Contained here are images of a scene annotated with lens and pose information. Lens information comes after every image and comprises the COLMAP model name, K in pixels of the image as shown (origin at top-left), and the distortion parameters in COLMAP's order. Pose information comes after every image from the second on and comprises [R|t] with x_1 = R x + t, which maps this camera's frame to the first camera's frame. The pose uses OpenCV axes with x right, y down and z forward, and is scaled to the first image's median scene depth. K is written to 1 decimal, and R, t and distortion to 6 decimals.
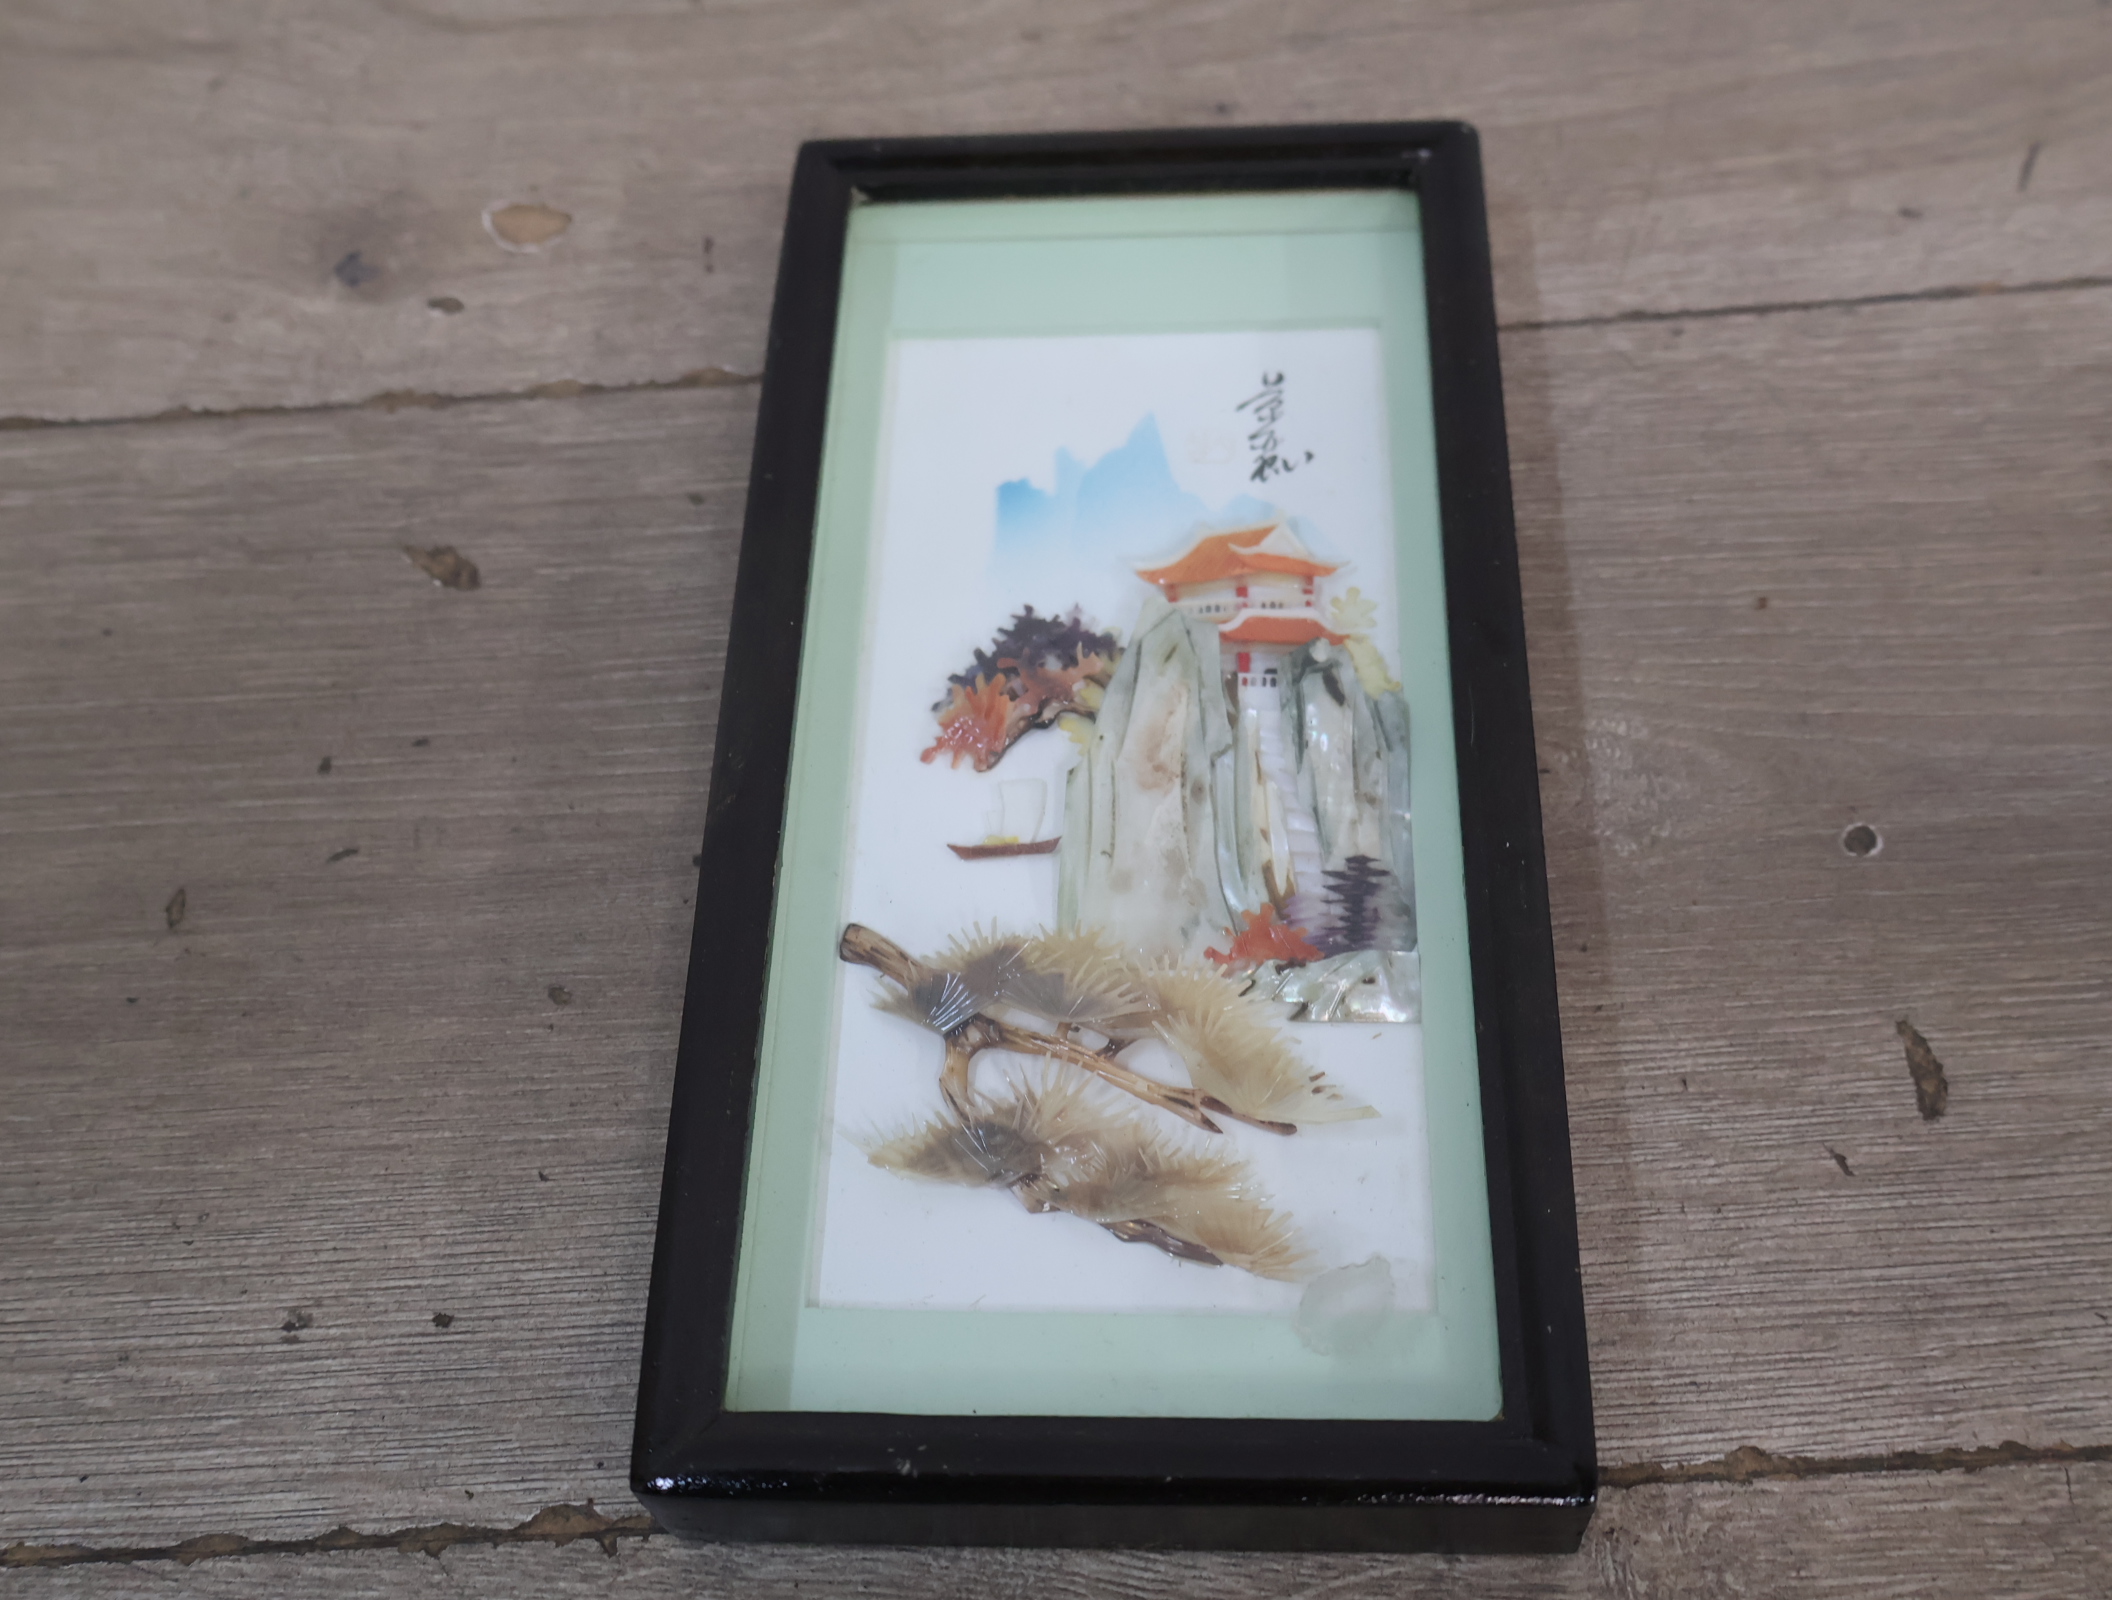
lens RADIAL K [[2385.0, 0, 1056.0], [0, 2385.0, 800.0], [0, 0, 1]] dist [0.021062, -0.014932]
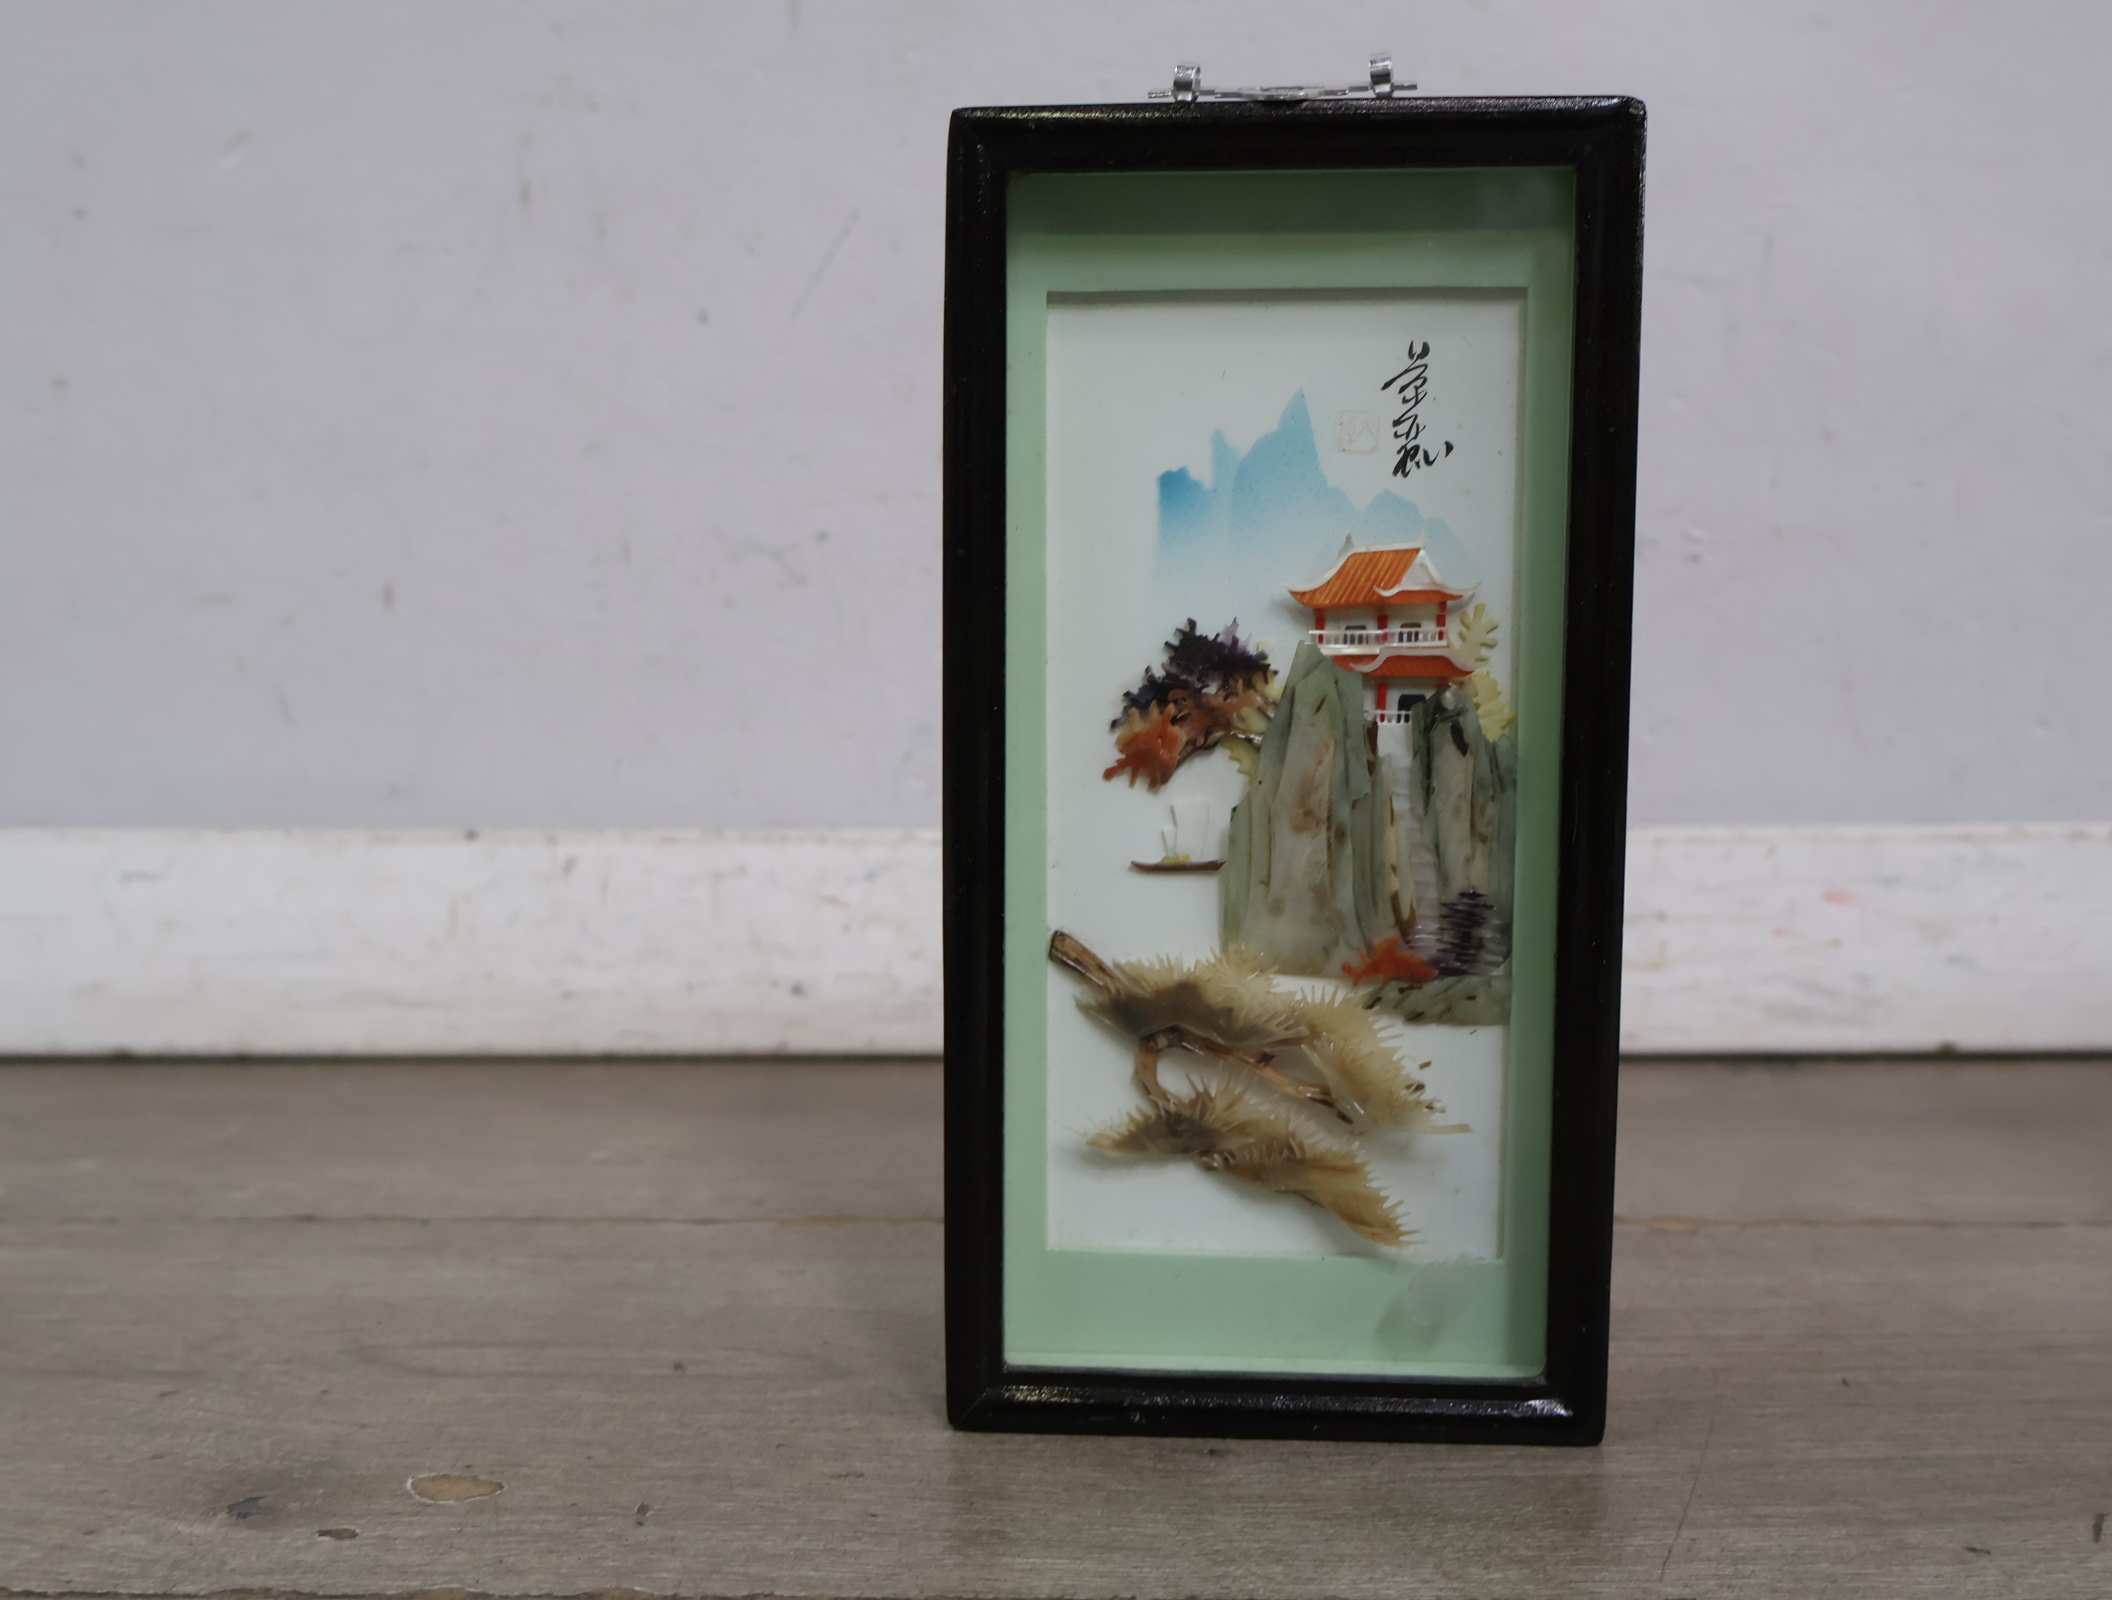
lens RADIAL K [[2250.5, 0, 1056.0], [0, 2250.5, 800.0], [0, 0, 1]] dist [0.004087, -0.018835]
pose [[0.999656, -0.025621, -0.005537, -0.077060], [0.023709, 0.793655, 0.607906, -0.707935], [-0.011181, -0.607828, 0.793990, 0.108885]]
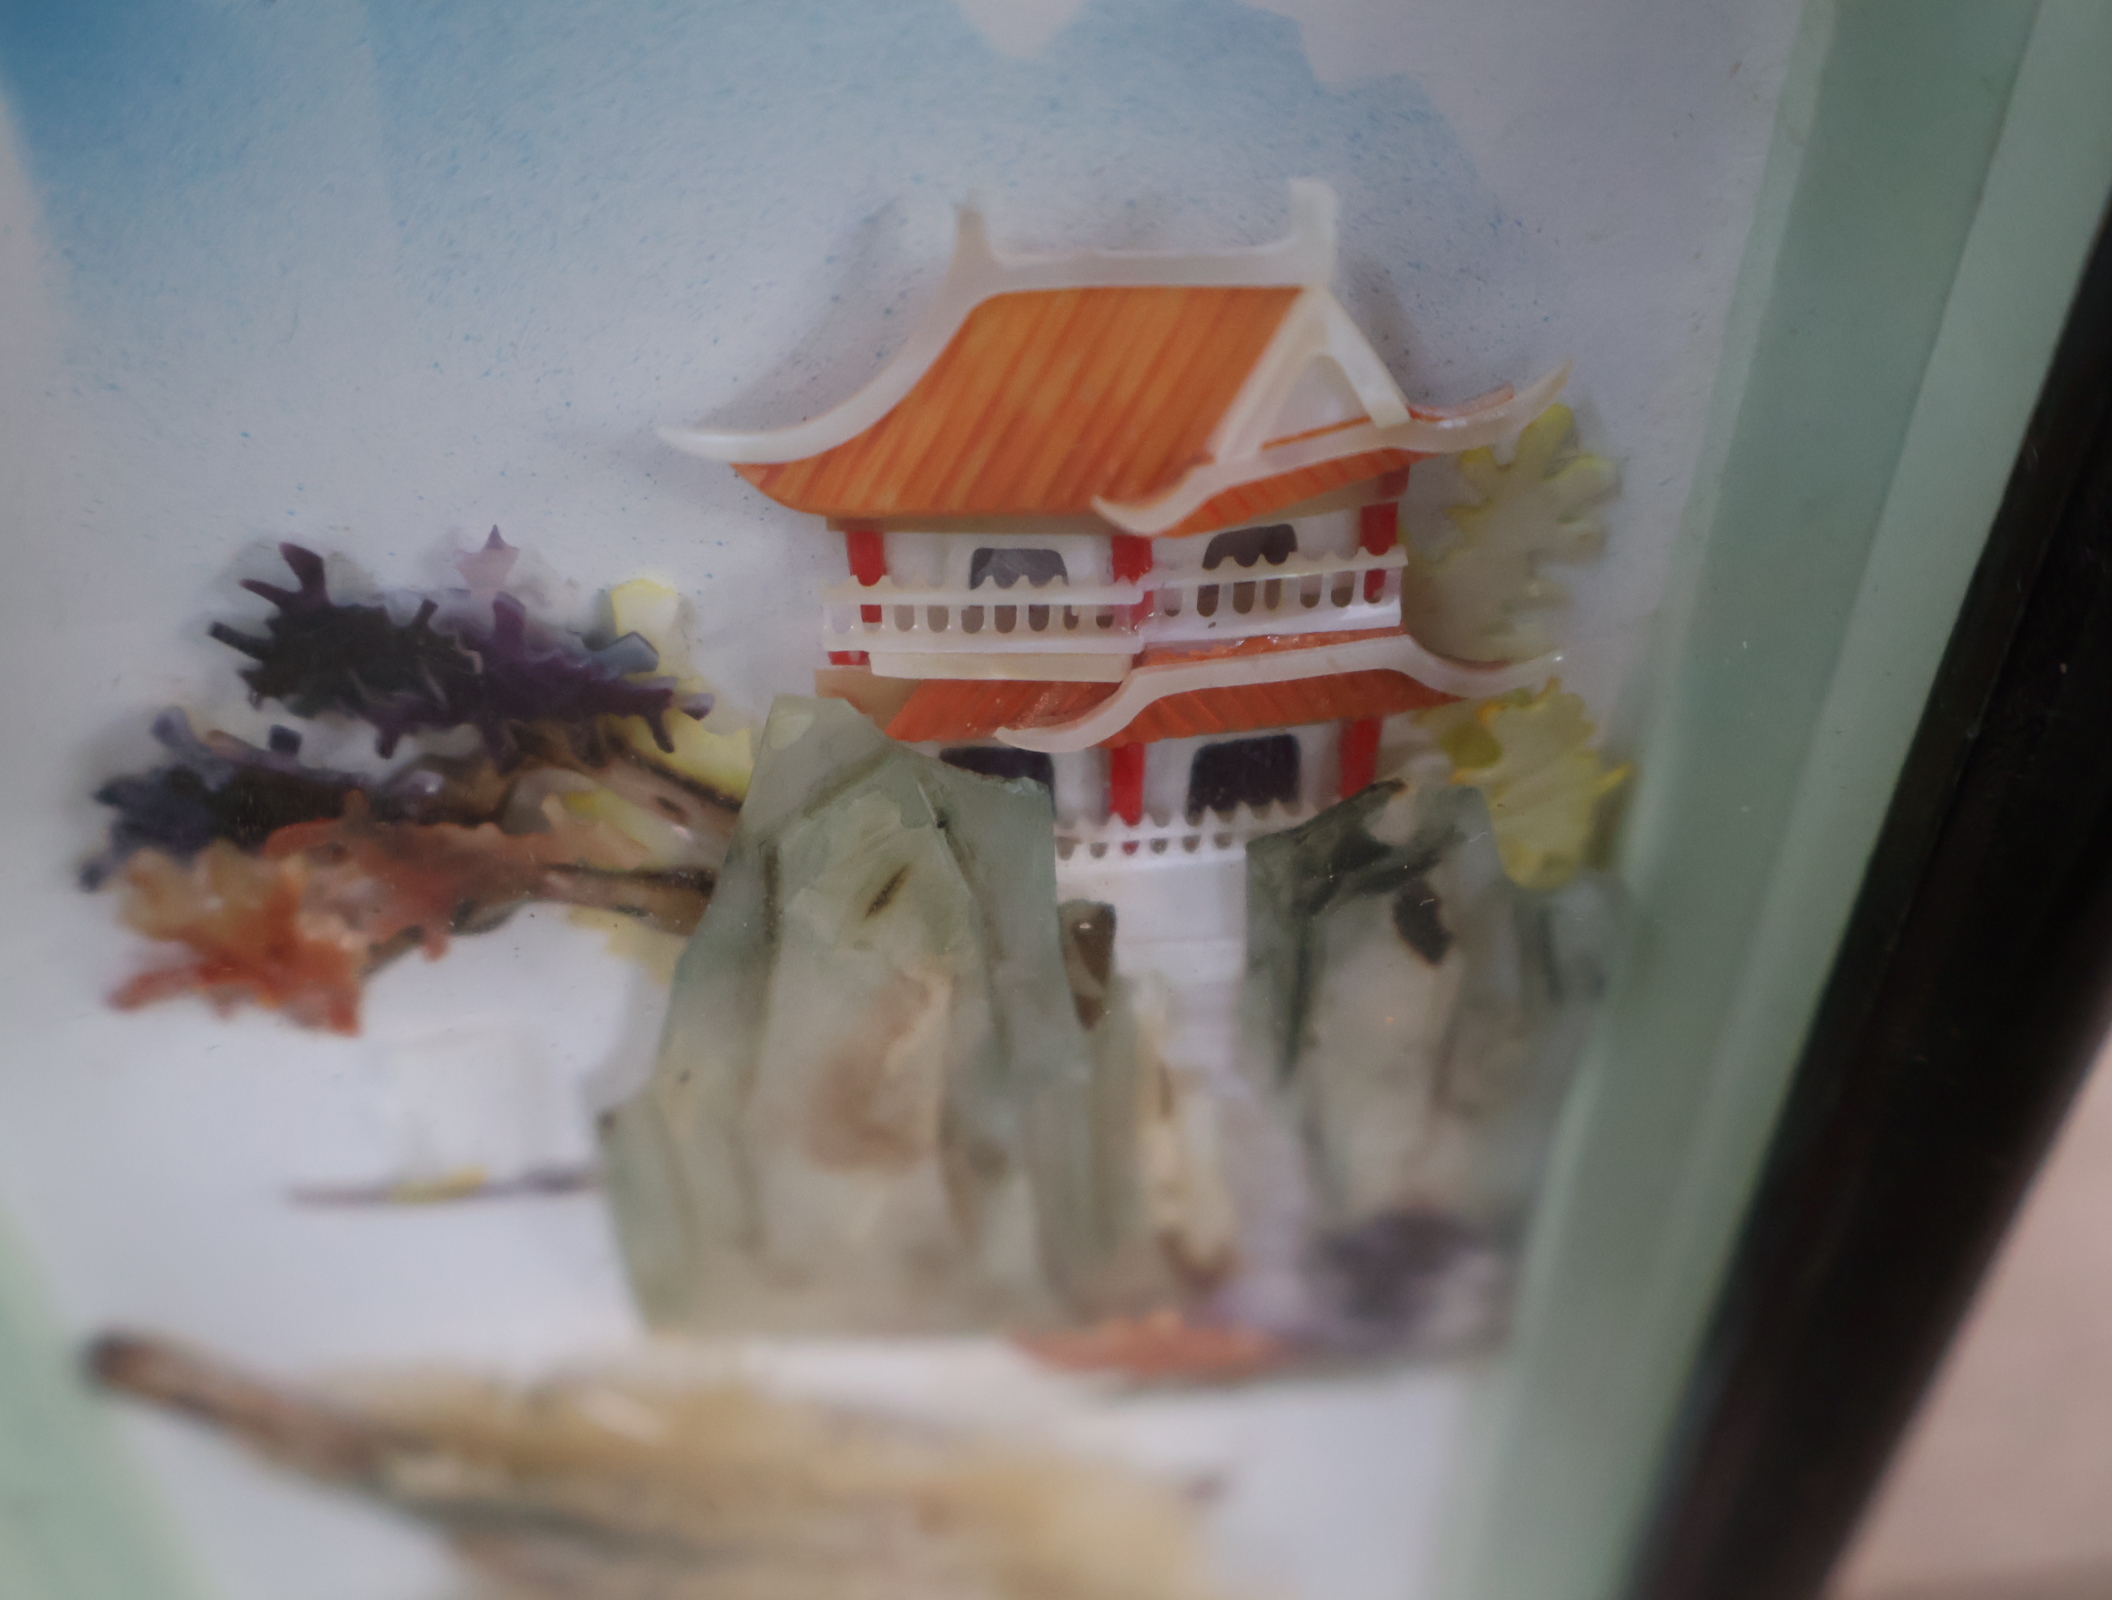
lens RADIAL K [[2403.8, 0, 1056.0], [0, 2403.8, 800.0], [0, 0, 1]] dist [0.027275, -0.009396]
pose [[0.989906, -0.121219, 0.073426, 0.049589], [-0.043891, 0.230409, 0.972104, -0.353631], [-0.134755, -0.965514, 0.222763, 0.965736]]
